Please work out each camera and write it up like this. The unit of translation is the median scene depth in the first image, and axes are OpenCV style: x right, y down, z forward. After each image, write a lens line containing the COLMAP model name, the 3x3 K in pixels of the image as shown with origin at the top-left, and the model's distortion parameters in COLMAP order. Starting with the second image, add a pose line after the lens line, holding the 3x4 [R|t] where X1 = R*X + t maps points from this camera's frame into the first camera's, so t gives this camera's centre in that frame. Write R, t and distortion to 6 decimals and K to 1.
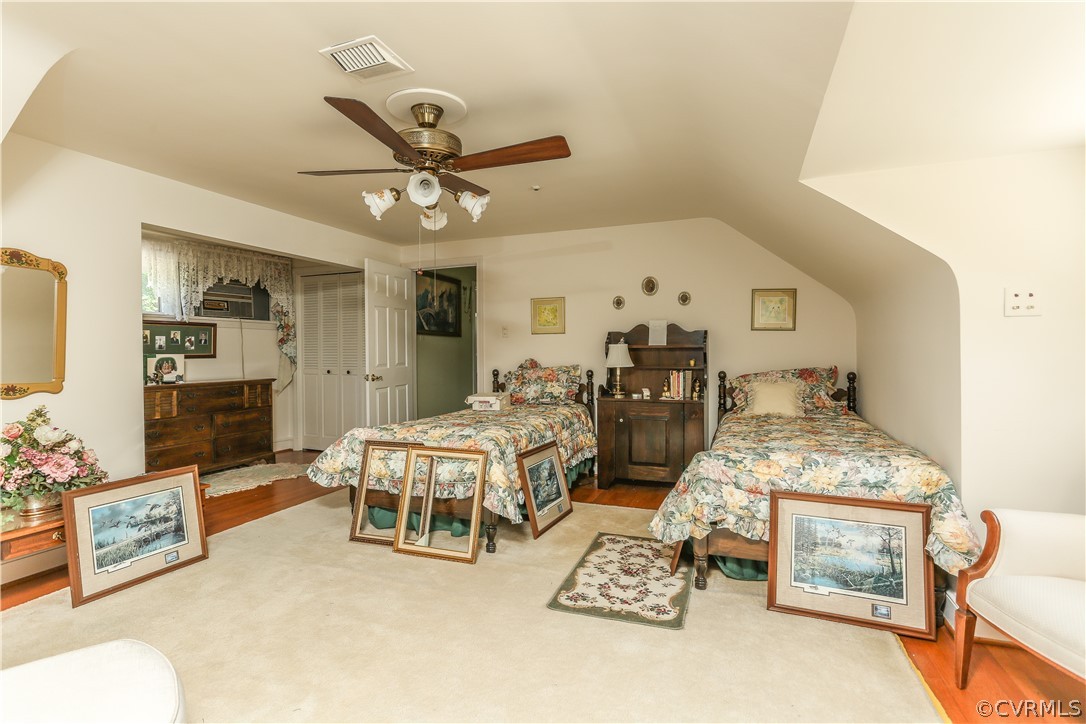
lens RADIAL K [[533.9, 0, 542.2], [0, 533.9, 355.7], [0, 0, 1]] dist [-0.053412, 0.021835]
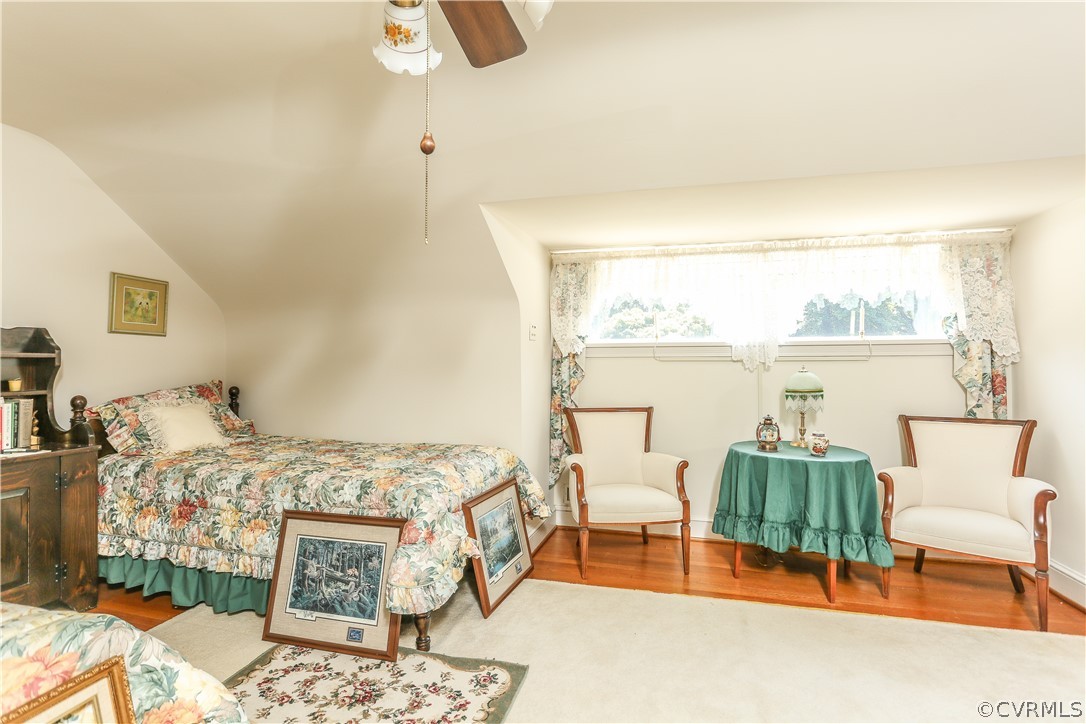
lens RADIAL K [[533.9, 0, 543.3], [0, 533.9, 355.5], [0, 0, 1]] dist [-0.053412, 0.021835]
pose [[-0.090482, 0.011361, 0.995833, -0.420971], [0.011095, 0.999884, -0.010400, -0.007696], [-0.995836, 0.010108, -0.090598, 0.687597]]
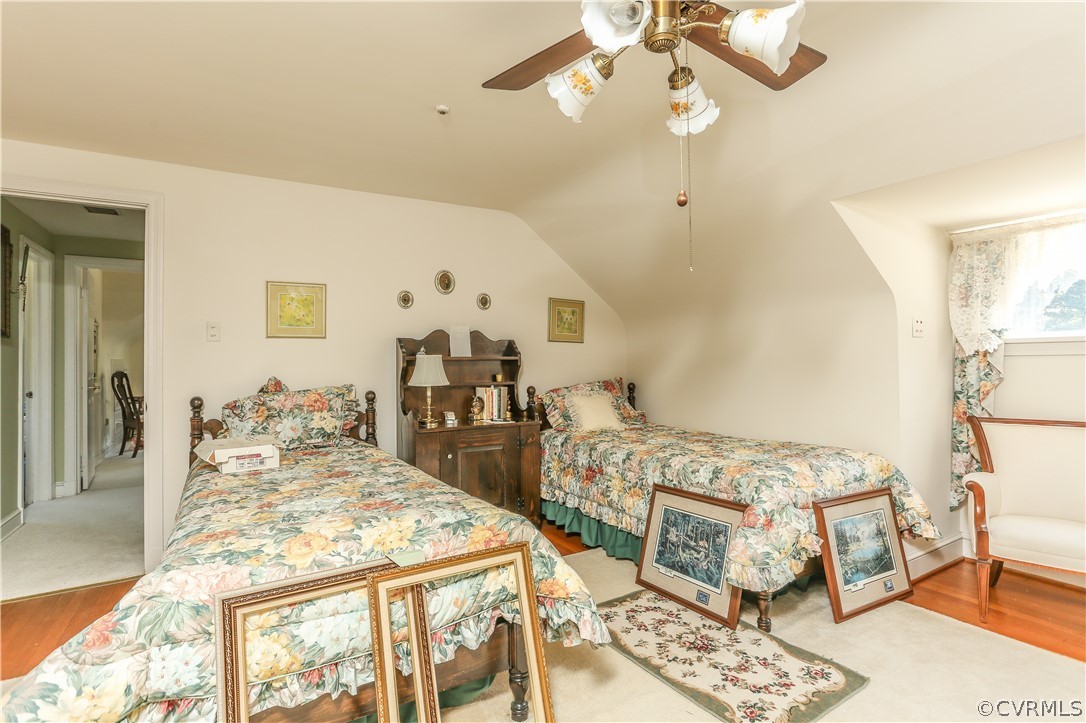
lens RADIAL K [[533.9, 0, 538.3], [0, 533.9, 356.7], [0, 0, 1]] dist [-0.053412, 0.021835]
pose [[0.611141, 0.008350, 0.791478, -0.491088], [0.010634, 0.999767, -0.018759, -0.004689], [-0.791450, 0.019880, 0.610910, 0.587520]]
